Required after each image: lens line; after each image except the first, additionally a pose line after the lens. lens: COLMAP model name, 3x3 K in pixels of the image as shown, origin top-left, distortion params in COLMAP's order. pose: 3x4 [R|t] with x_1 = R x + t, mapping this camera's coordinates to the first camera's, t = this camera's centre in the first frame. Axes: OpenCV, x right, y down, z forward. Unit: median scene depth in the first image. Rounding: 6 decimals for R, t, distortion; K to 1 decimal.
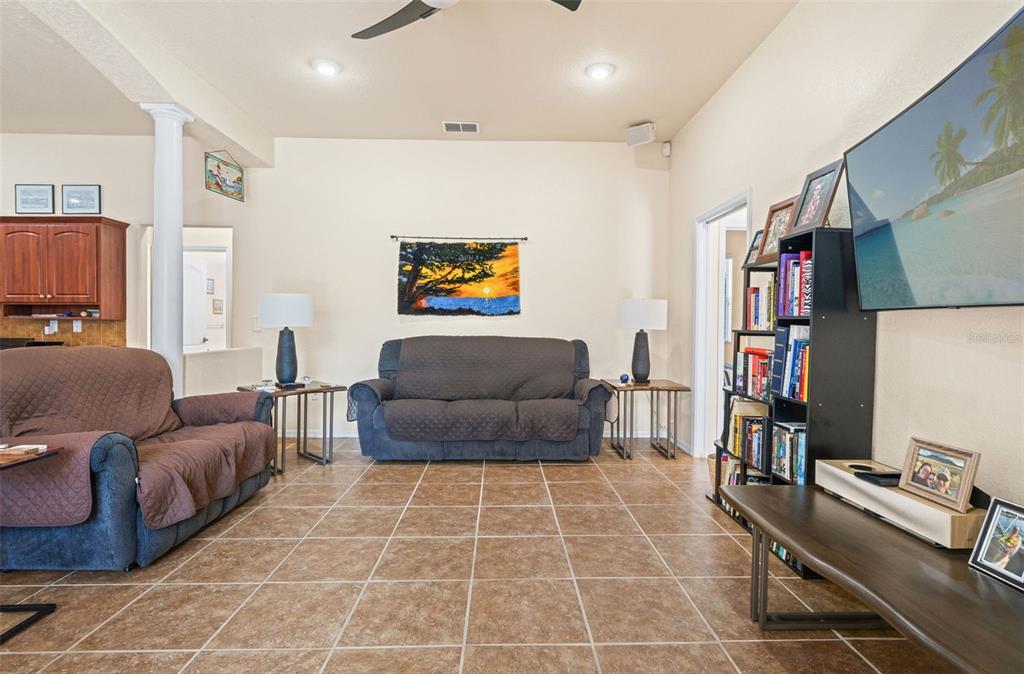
lens RADIAL K [[505.8, 0, 512.6], [0, 505.8, 326.8], [0, 0, 1]] dist [-0.001135, -0.000217]
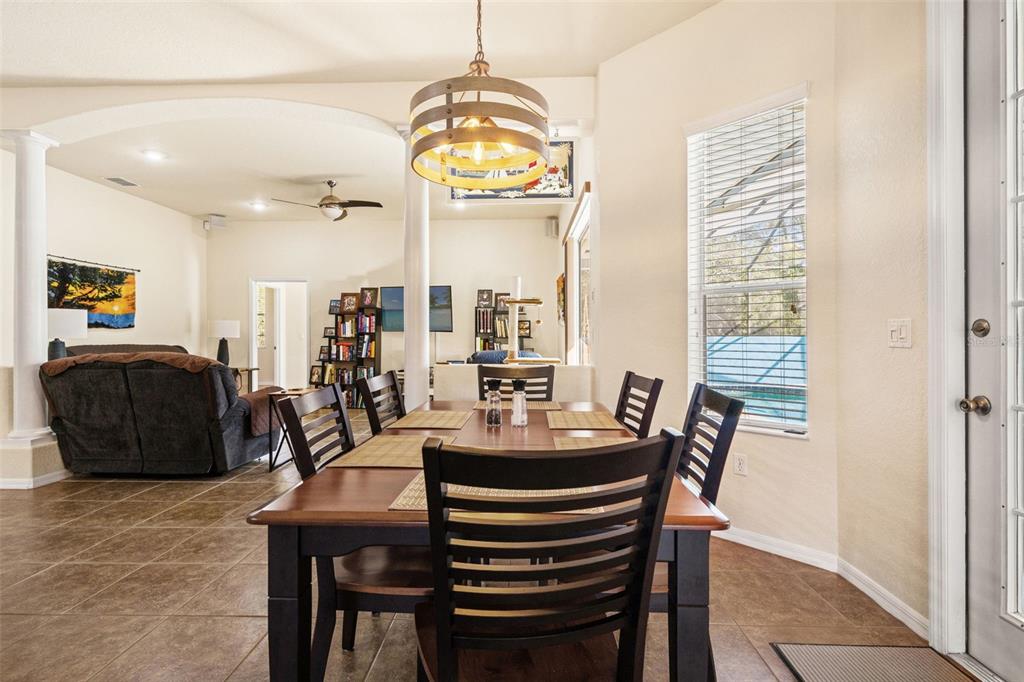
lens RADIAL K [[484.0, 0, 511.6], [0, 484.0, 338.5], [0, 0, 1]] dist [0.001394, 0.000078]
pose [[0.057539, -0.011352, 0.998279, -1.240150], [0.003045, 0.999933, 0.011195, -0.007419], [-0.998339, 0.002396, 0.057570, -0.054922]]
